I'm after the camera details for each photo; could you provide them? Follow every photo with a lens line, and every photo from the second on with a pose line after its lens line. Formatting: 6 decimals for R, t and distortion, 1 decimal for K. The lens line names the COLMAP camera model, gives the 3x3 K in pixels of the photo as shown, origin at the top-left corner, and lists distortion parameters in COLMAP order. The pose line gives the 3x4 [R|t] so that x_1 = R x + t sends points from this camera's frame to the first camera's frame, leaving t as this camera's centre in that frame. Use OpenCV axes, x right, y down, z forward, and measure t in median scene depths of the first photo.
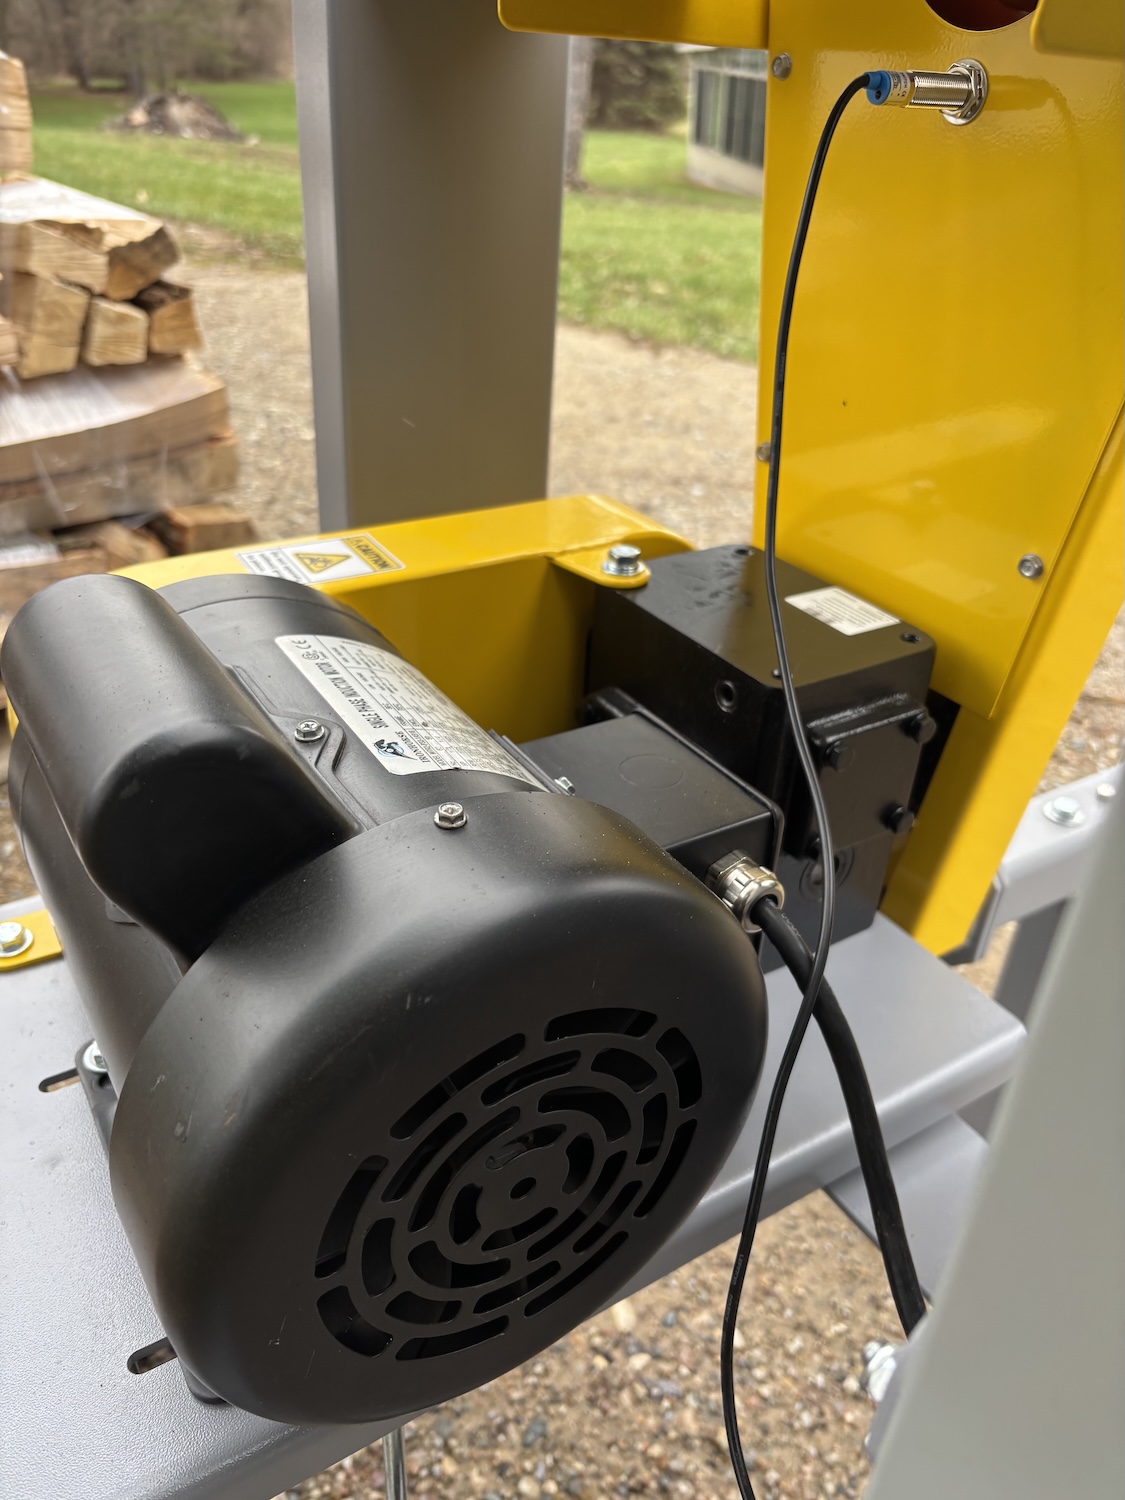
lens RADIAL K [[1138.6, 0, 559.8], [0, 1138.6, 752.3], [0, 0, 1]] dist [0.038538, -0.053188]
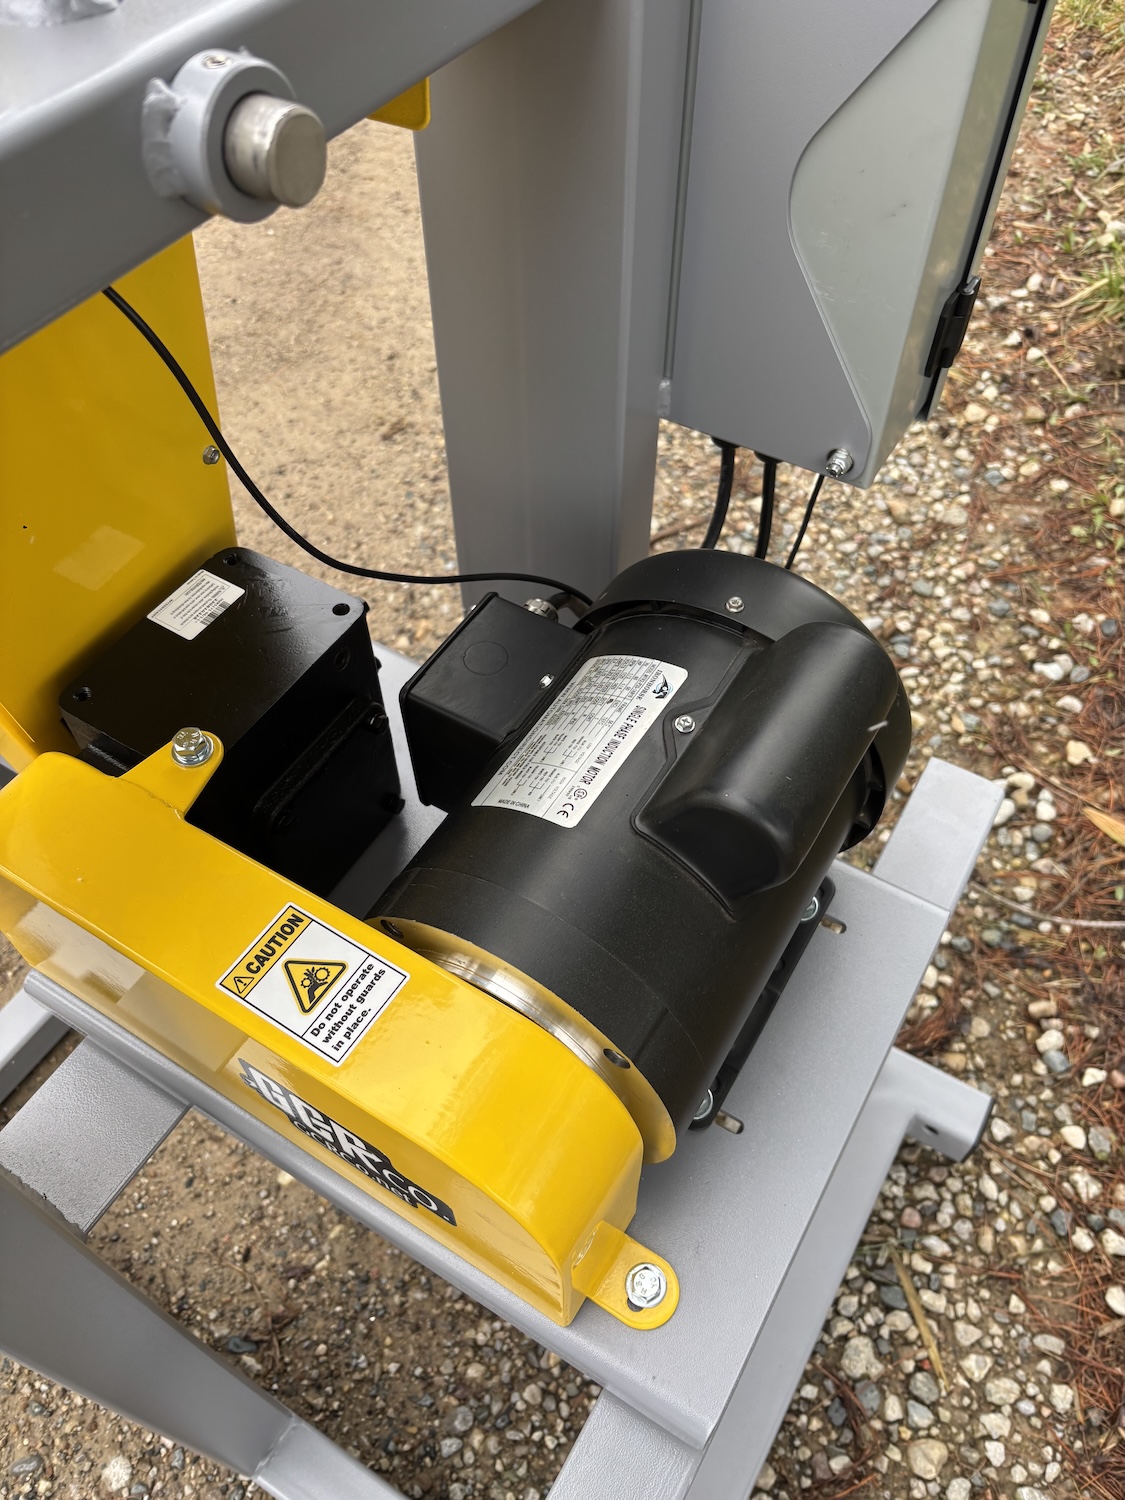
lens RADIAL K [[1138.6, 0, 559.8], [0, 1138.6, 752.3], [0, 0, 1]] dist [0.038538, -0.053188]
pose [[-0.445877, -0.737526, 0.507197, -0.599654], [0.452396, 0.303257, 0.838673, -0.857020], [-0.772354, 0.603400, 0.198439, 0.554432]]
